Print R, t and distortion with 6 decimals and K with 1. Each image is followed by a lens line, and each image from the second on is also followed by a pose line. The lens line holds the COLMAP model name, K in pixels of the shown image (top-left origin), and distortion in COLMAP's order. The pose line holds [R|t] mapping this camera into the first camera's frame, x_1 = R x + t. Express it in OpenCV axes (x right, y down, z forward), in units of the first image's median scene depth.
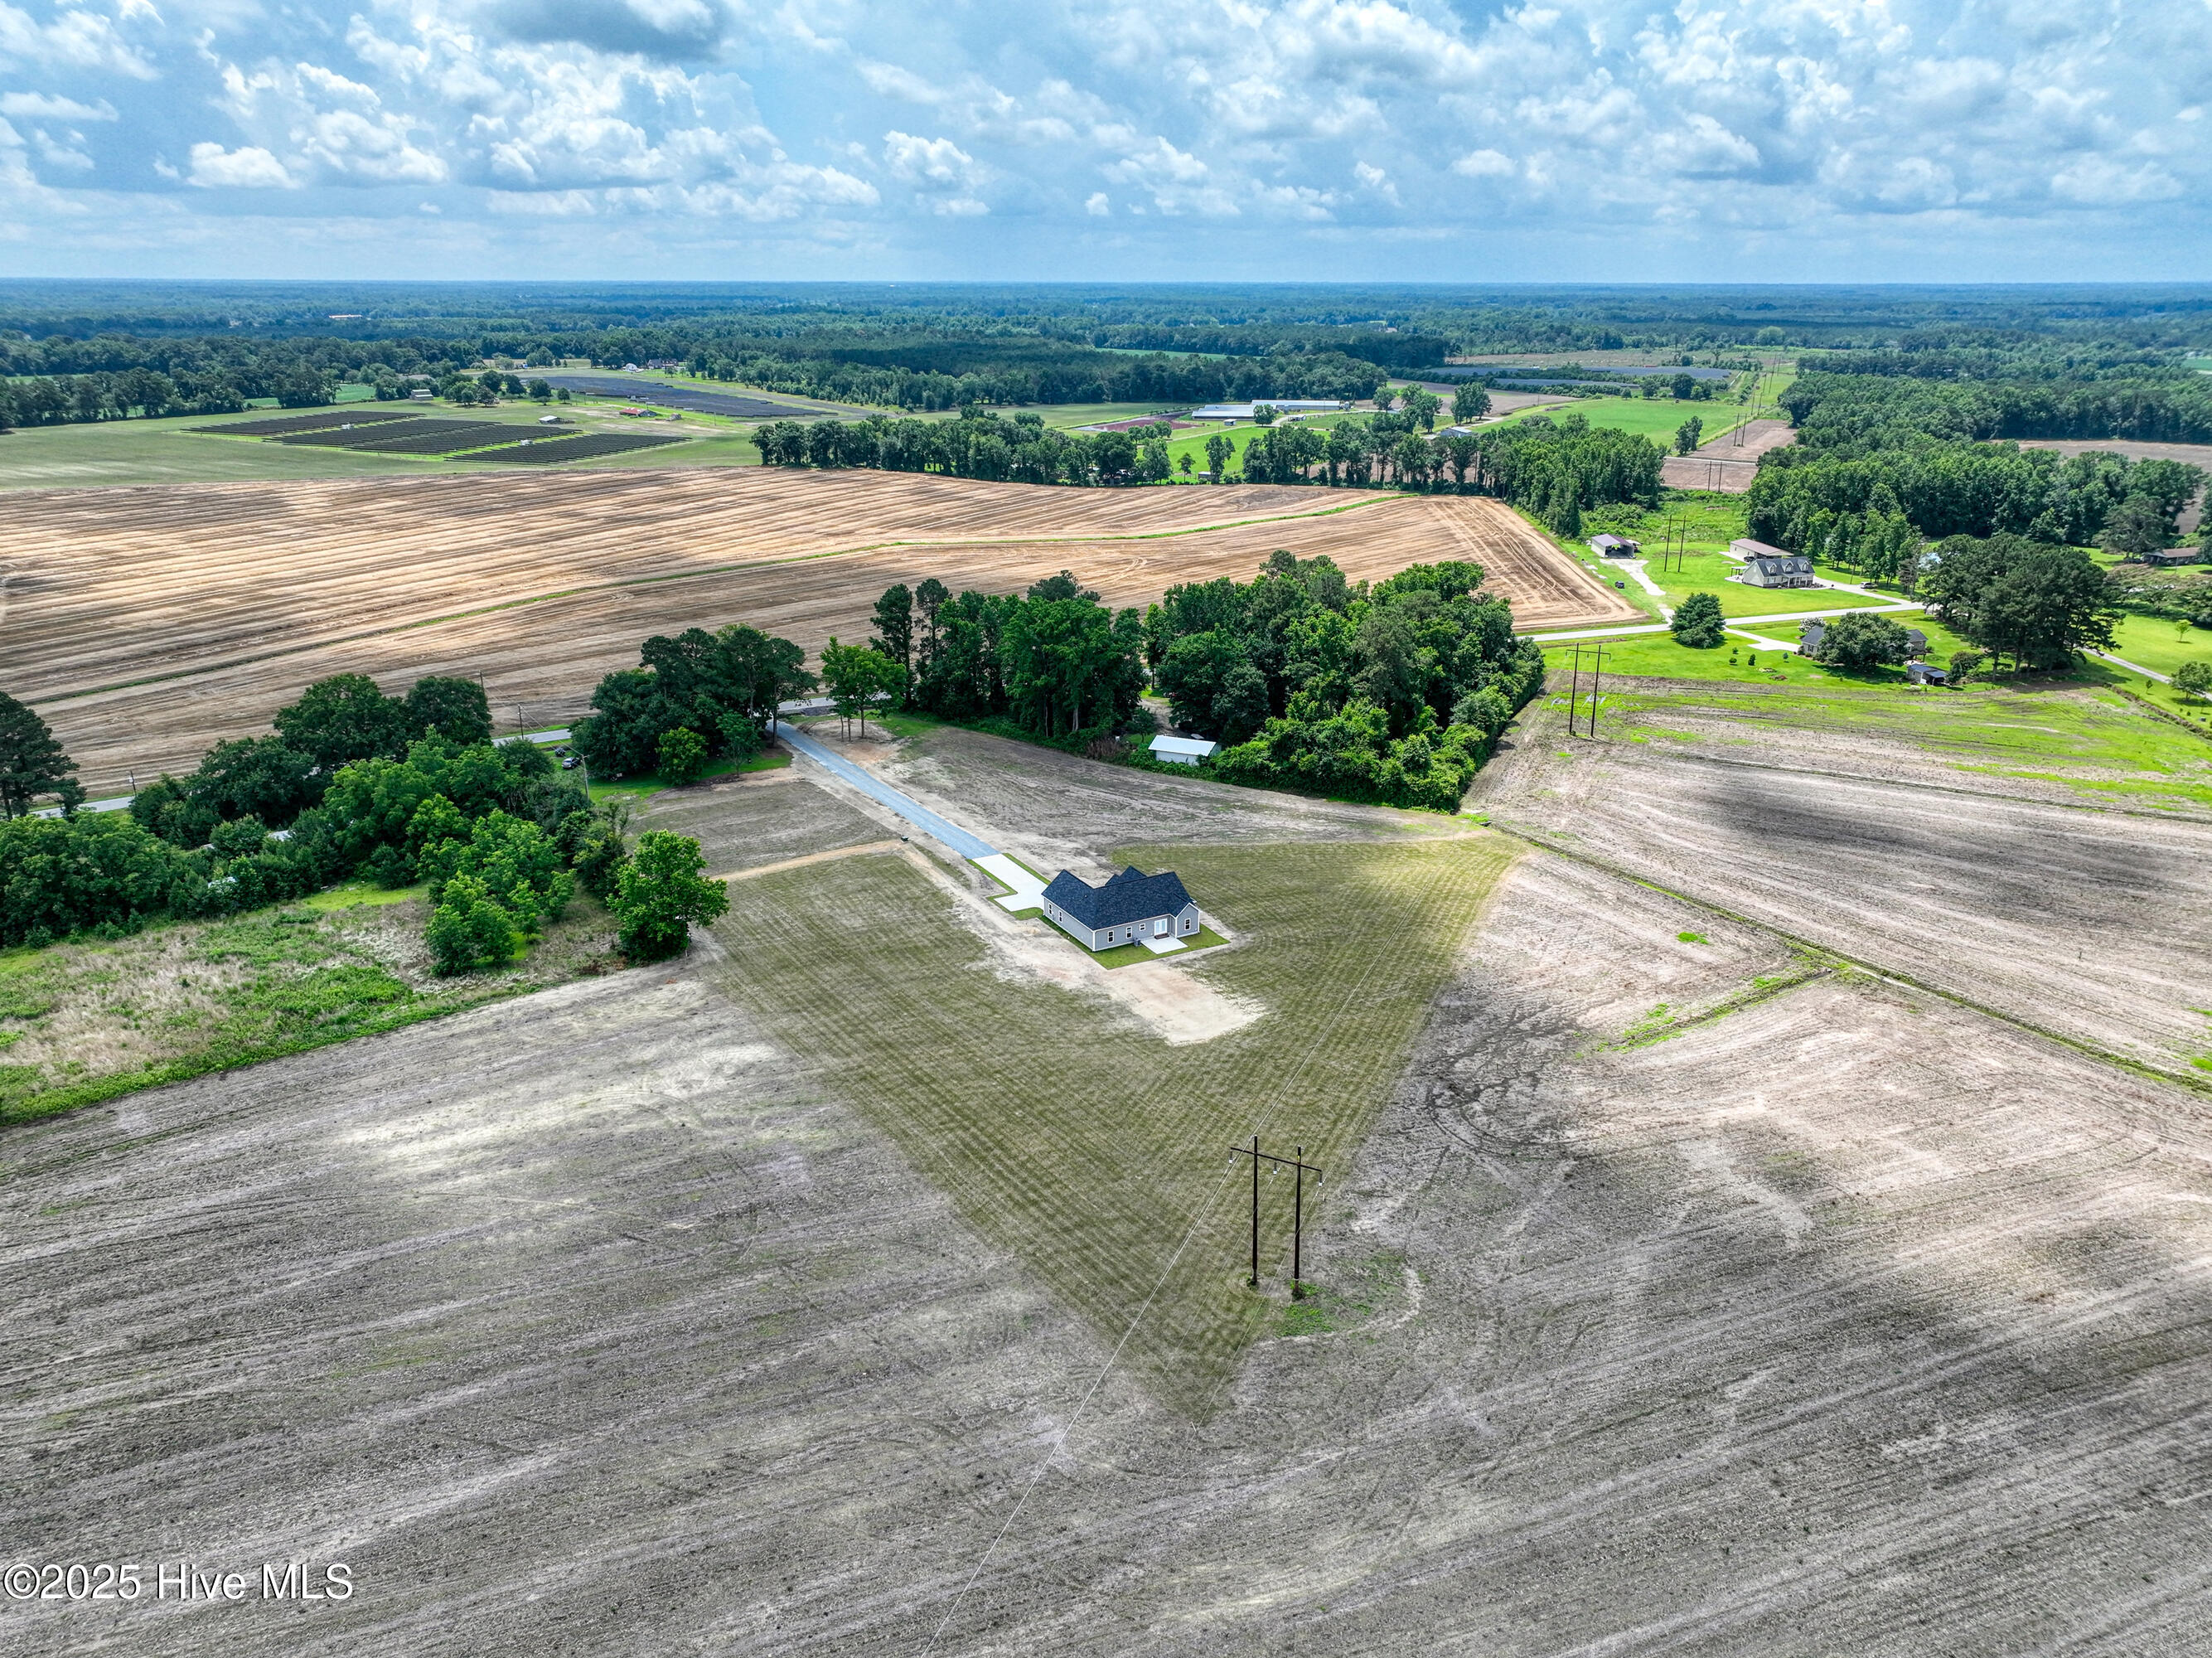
lens RADIAL K [[1558.6, 0, 1113.1], [0, 1558.6, 818.9], [0, 0, 1]] dist [0.003354, 0.014335]
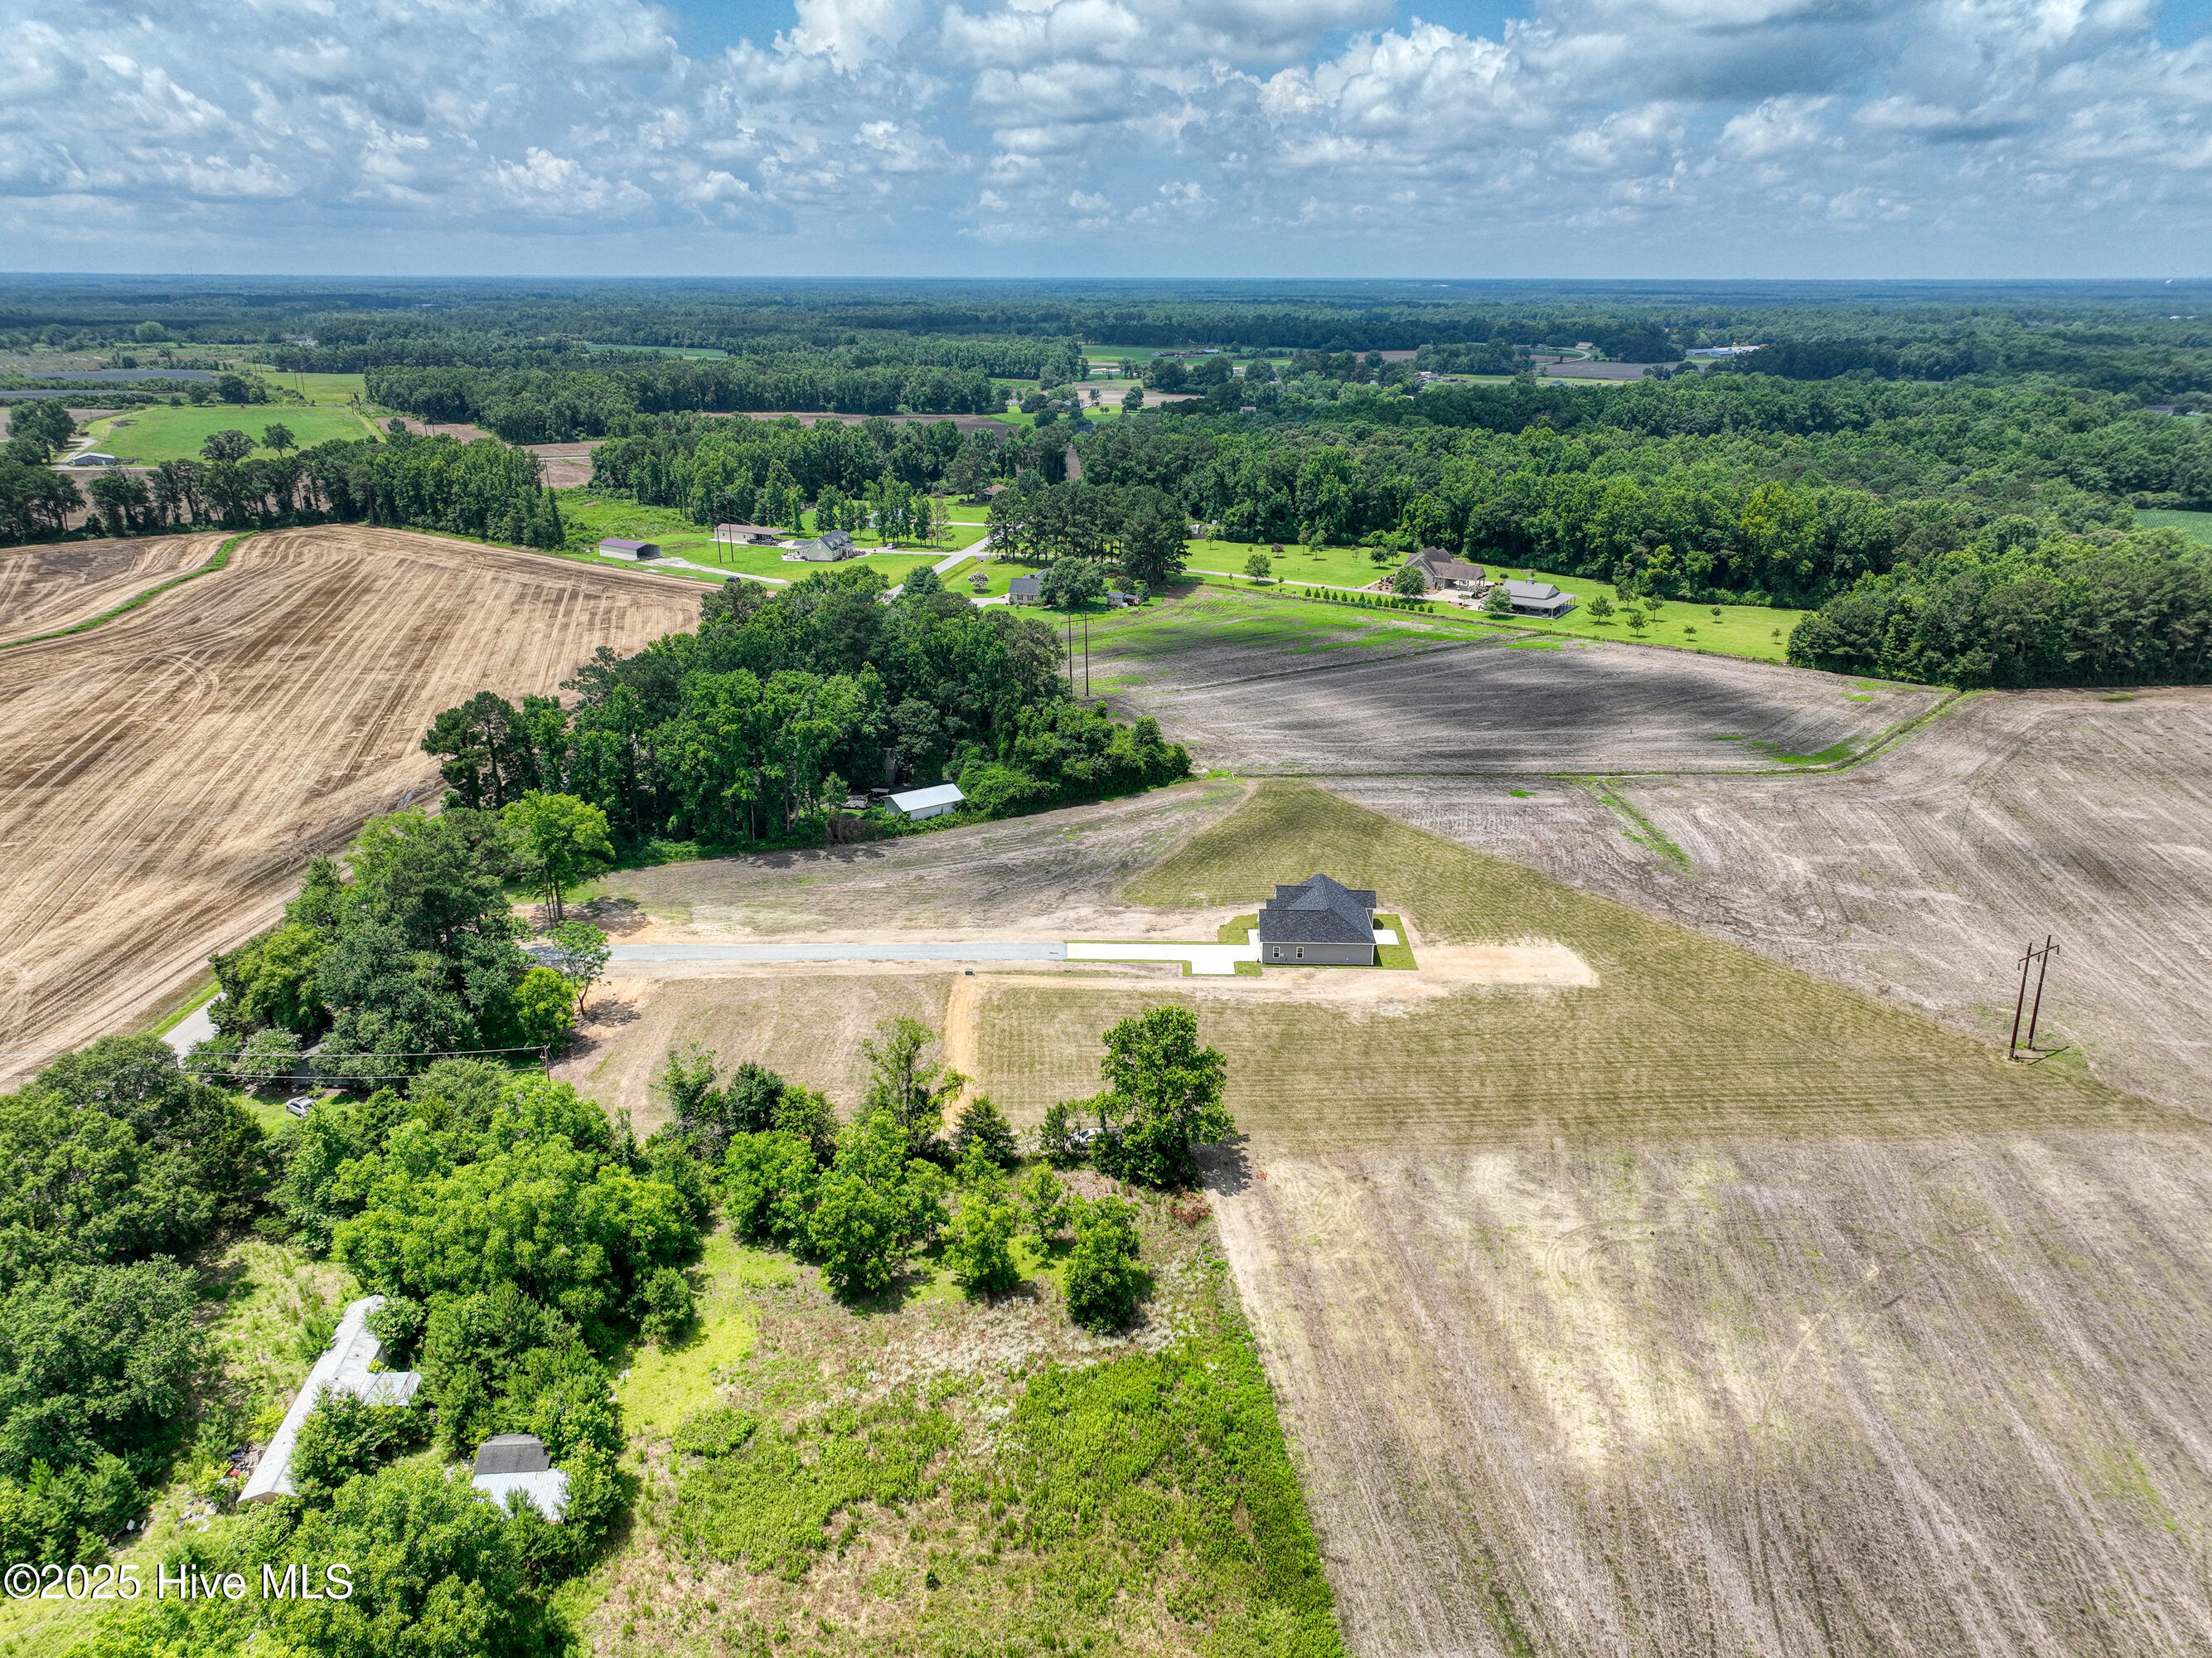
lens RADIAL K [[1558.6, 0, 1109.6], [0, 1558.6, 823.4], [0, 0, 1]] dist [0.003354, 0.014335]
pose [[0.525447, -0.283844, 0.802084, -0.923016], [0.277651, 0.948307, 0.153700, -0.209899], [-0.804249, 0.141938, 0.577094, 0.599264]]
